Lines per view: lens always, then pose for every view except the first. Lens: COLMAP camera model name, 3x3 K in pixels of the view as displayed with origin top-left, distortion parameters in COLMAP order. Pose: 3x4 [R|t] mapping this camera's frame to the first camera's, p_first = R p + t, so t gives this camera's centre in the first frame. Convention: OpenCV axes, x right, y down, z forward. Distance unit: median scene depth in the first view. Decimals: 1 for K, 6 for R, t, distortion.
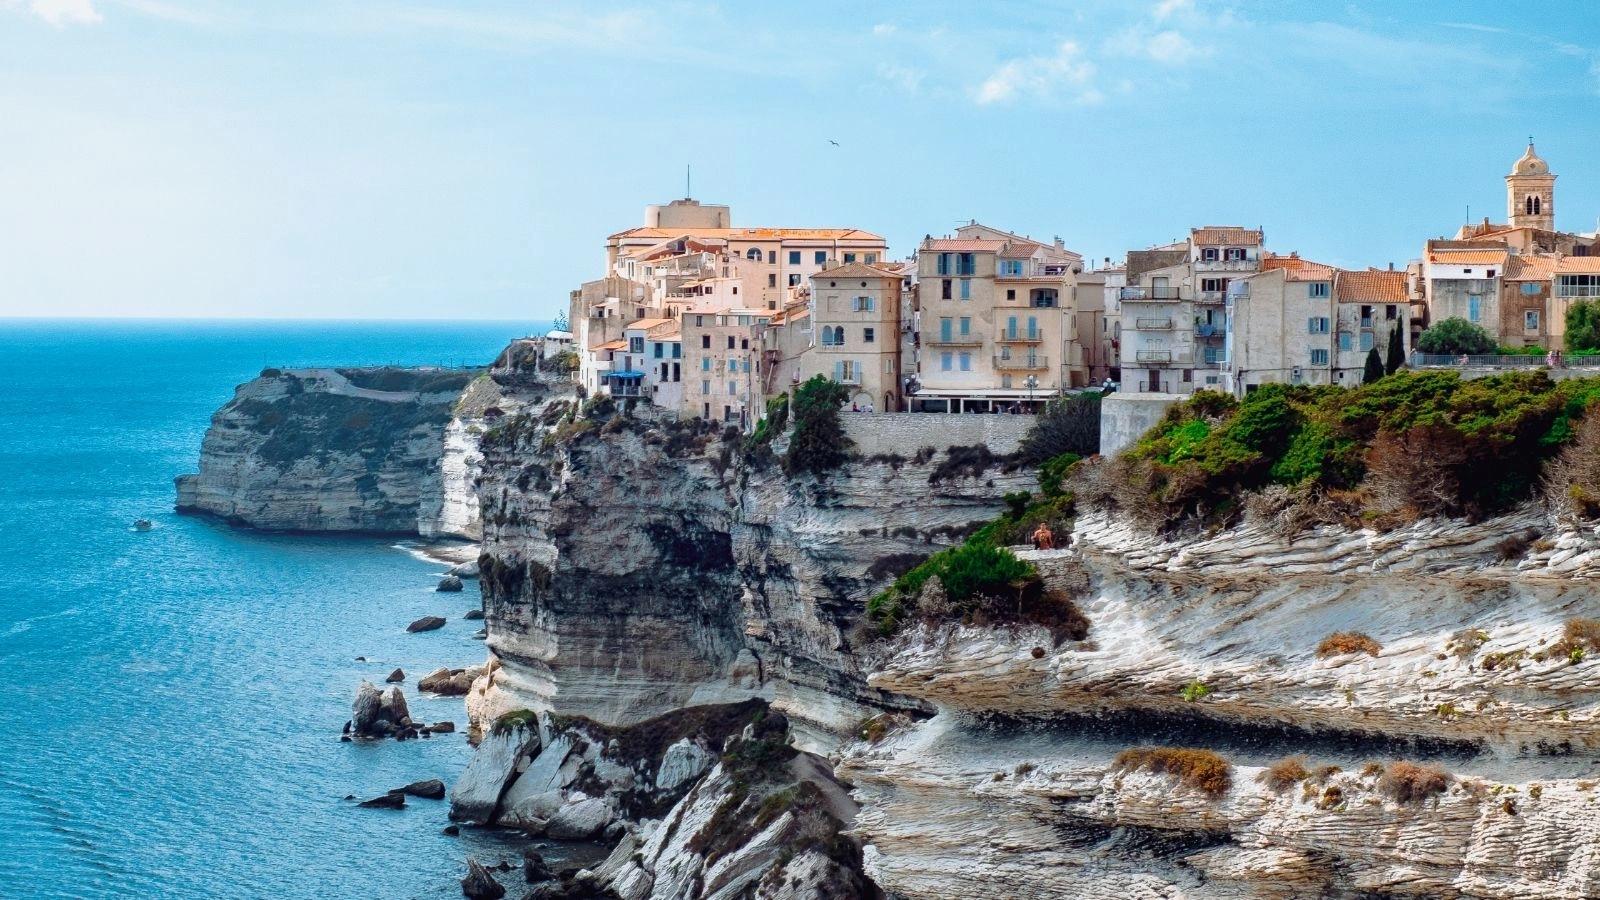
lens RADIAL K [[1298.8, 0, 800.0], [0, 1298.8, 450.0], [0, 0, 1]] dist [0.008162, -0.003129]
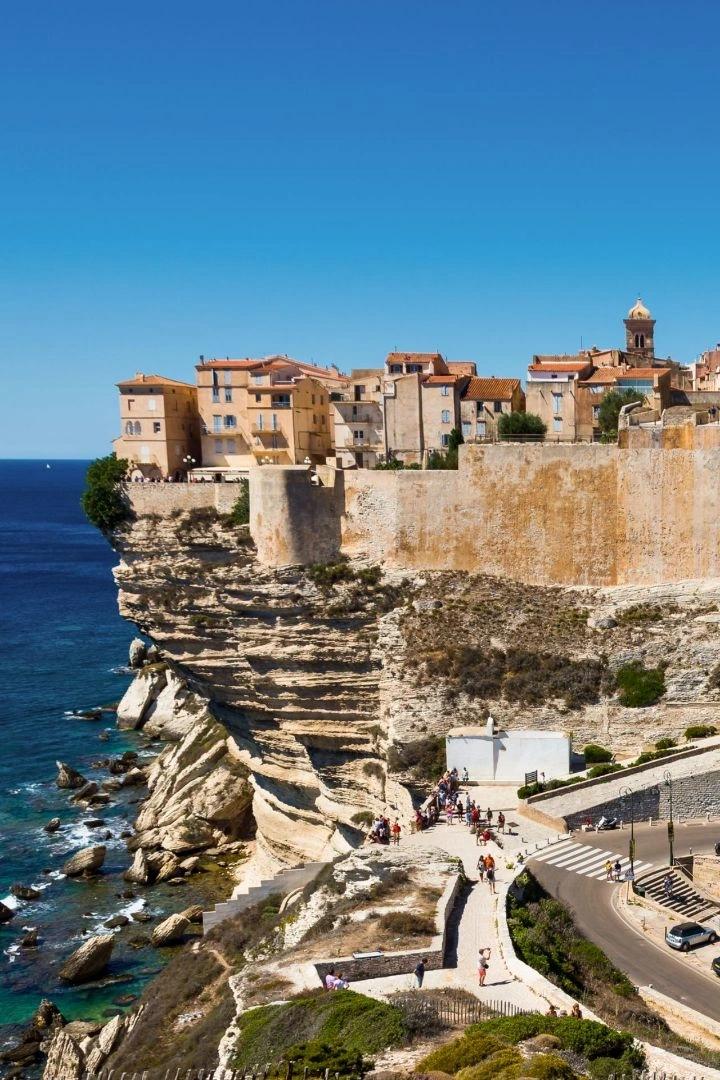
lens RADIAL K [[732.9, 0, 360.0], [0, 732.9, 540.0], [0, 0, 1]] dist [-0.000740, 0.004622]
pose [[0.999153, -0.002241, 0.041098, 0.237186], [0.000767, 0.999357, 0.035853, 0.003518], [-0.041152, -0.035791, 0.998512, 0.209256]]
